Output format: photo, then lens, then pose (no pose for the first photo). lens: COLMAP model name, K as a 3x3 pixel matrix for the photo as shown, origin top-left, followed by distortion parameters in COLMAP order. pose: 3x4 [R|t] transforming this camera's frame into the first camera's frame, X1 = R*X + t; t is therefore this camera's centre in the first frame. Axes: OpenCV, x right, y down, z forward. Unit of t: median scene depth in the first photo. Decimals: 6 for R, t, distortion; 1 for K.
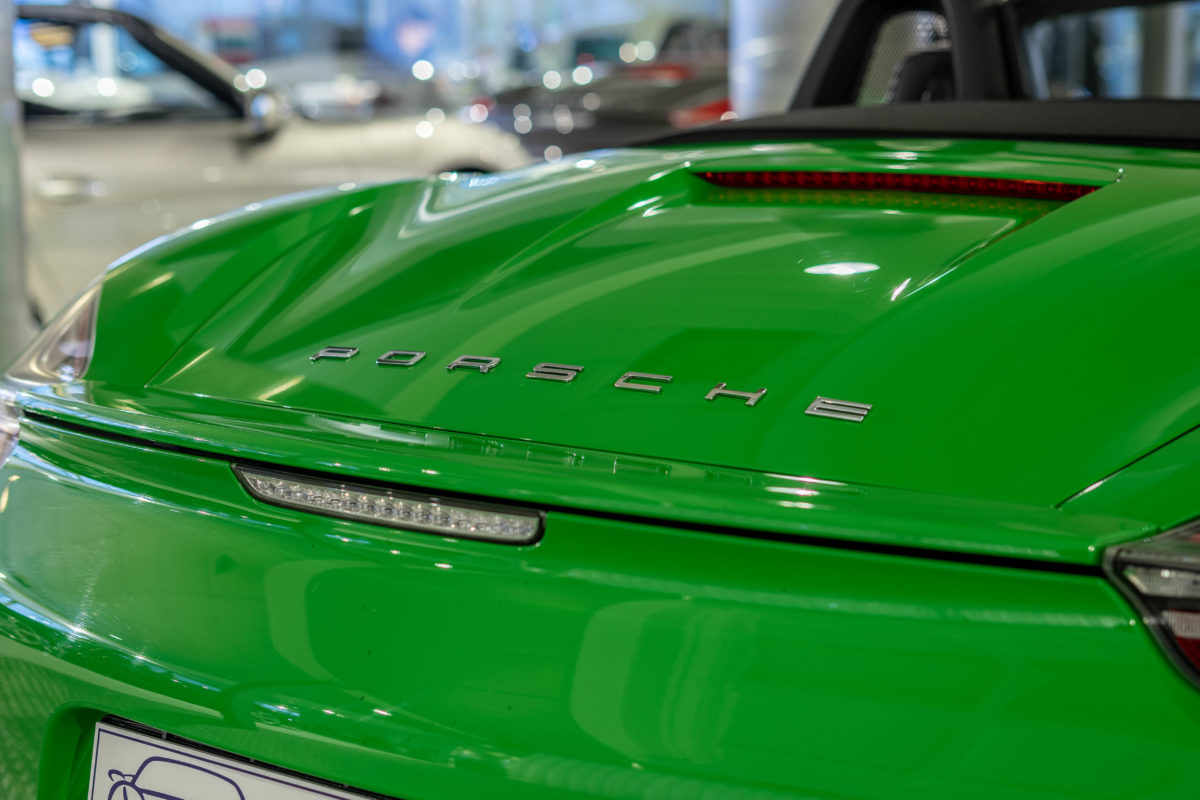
lens RADIAL K [[2050.1, 0, 600.0], [0, 2050.1, 400.0], [0, 0, 1]] dist [-0.013587, 0.156938]
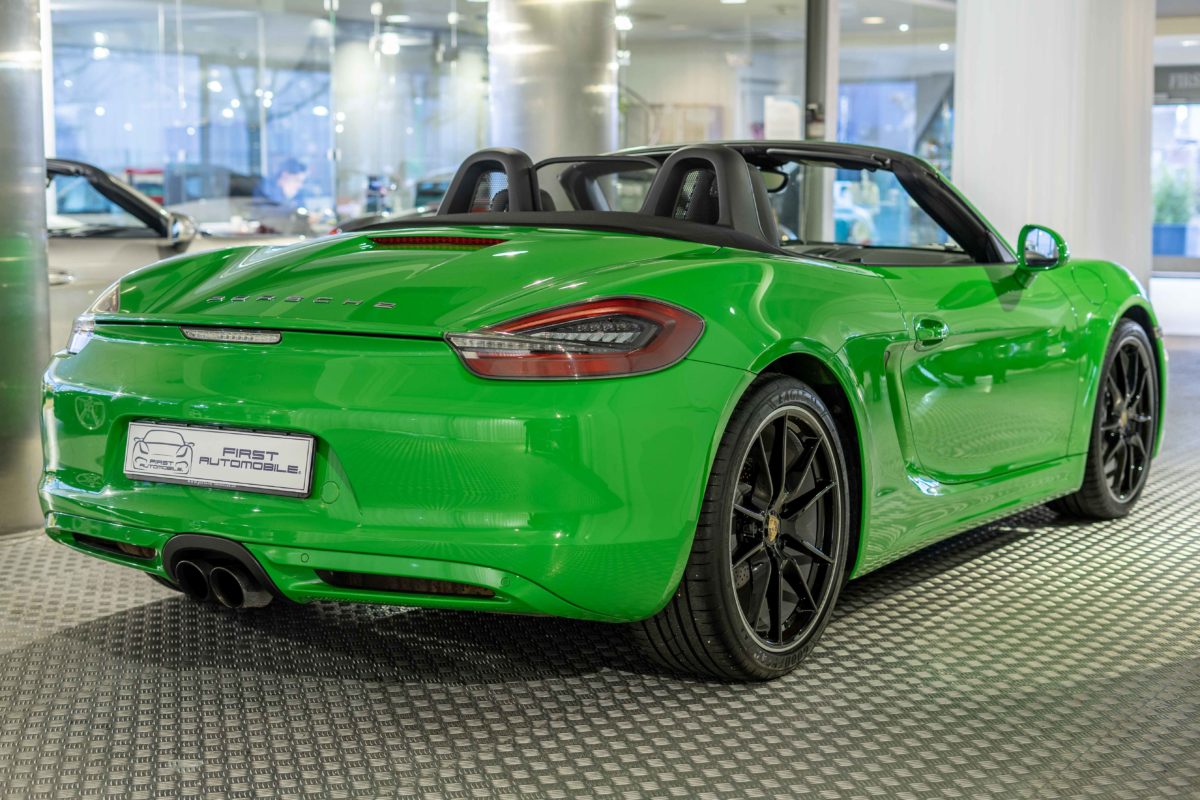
lens RADIAL K [[1944.9, 0, 619.0], [0, 1944.9, 397.5], [0, 0, 1]] dist [-0.030697, 0.110355]
pose [[0.997677, 0.001111, 0.068108, 0.104956], [0.003496, 0.997714, -0.067482, 0.132055], [-0.068028, 0.067563, 0.995393, -0.734089]]
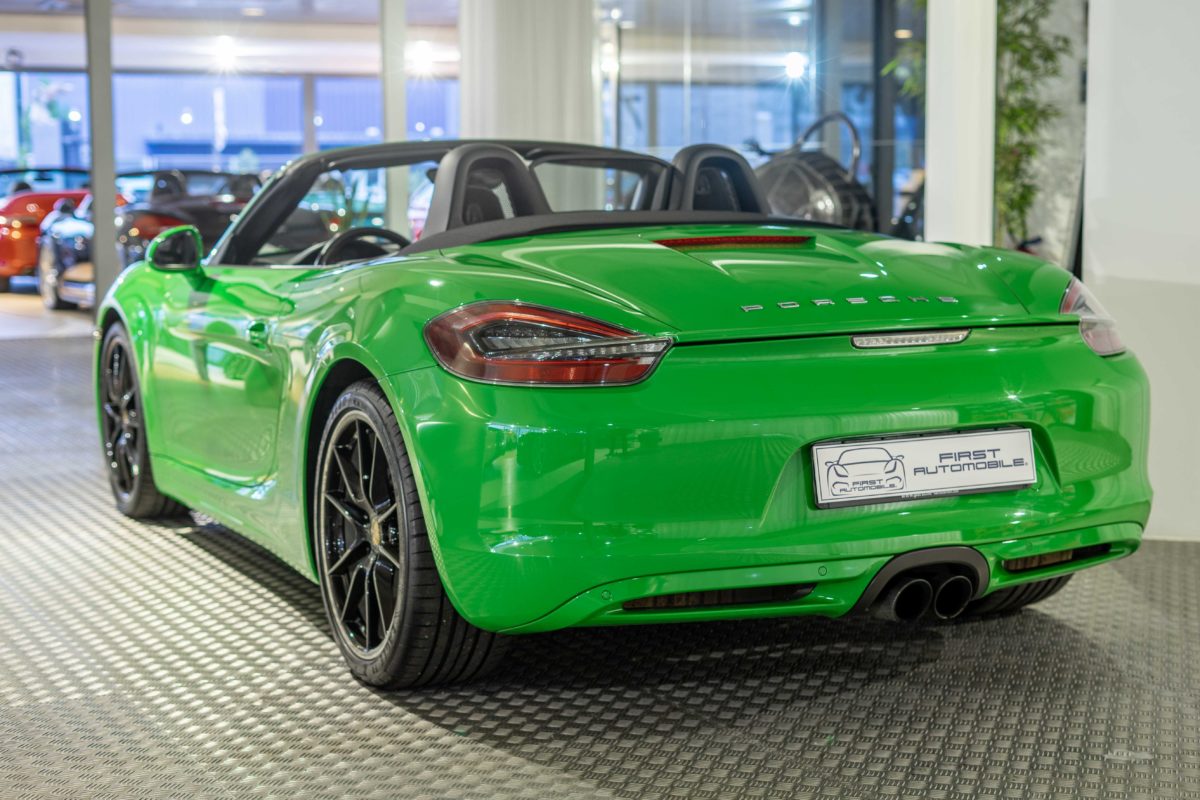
lens RADIAL K [[1944.9, 0, 619.0], [0, 1944.9, 397.5], [0, 0, 1]] dist [-0.030697, 0.110355]
pose [[0.462411, -0.094048, 0.881664, -1.061615], [0.159431, 0.986971, 0.021663, 0.003419], [-0.872214, 0.130547, 0.471381, 0.032806]]
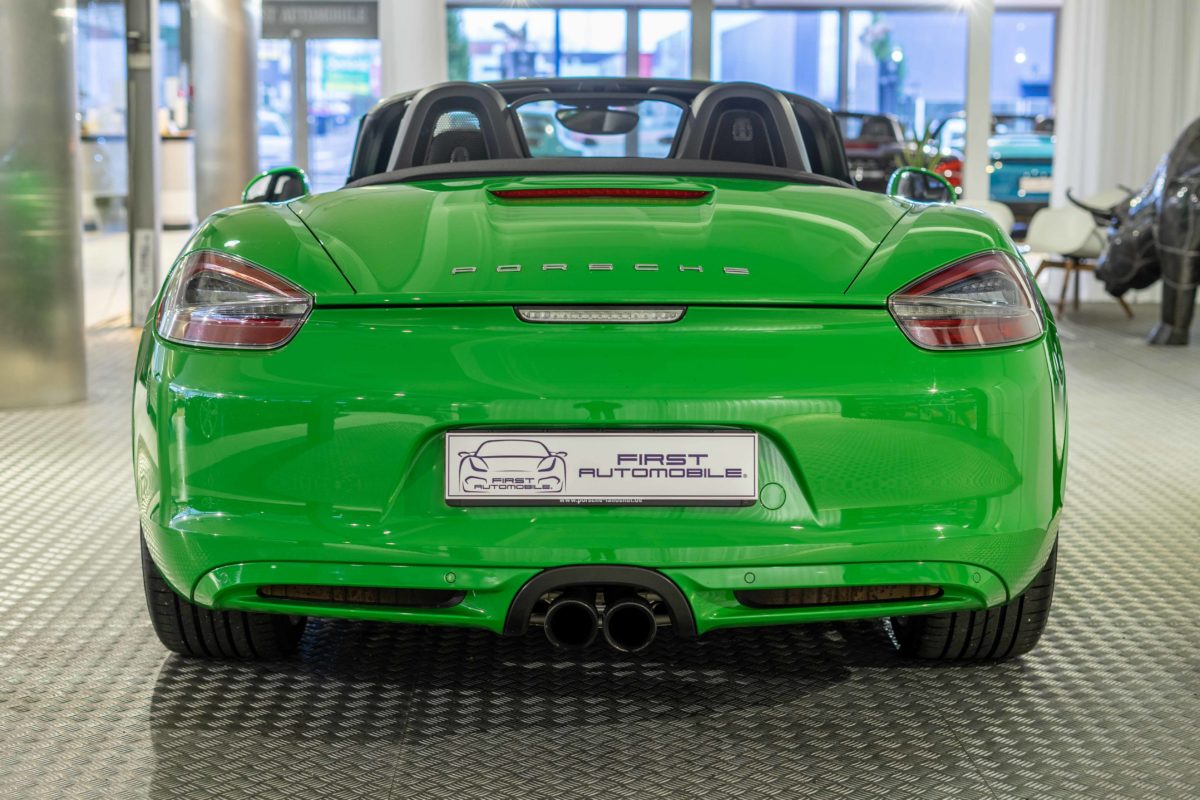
lens RADIAL K [[2050.1, 0, 600.0], [0, 2050.1, 400.0], [0, 0, 1]] dist [-0.013587, 0.156938]
pose [[0.807642, -0.066969, 0.585859, -0.599730], [0.093179, 0.995541, -0.014654, 0.073191], [-0.582265, 0.066425, 0.810281, -0.372533]]
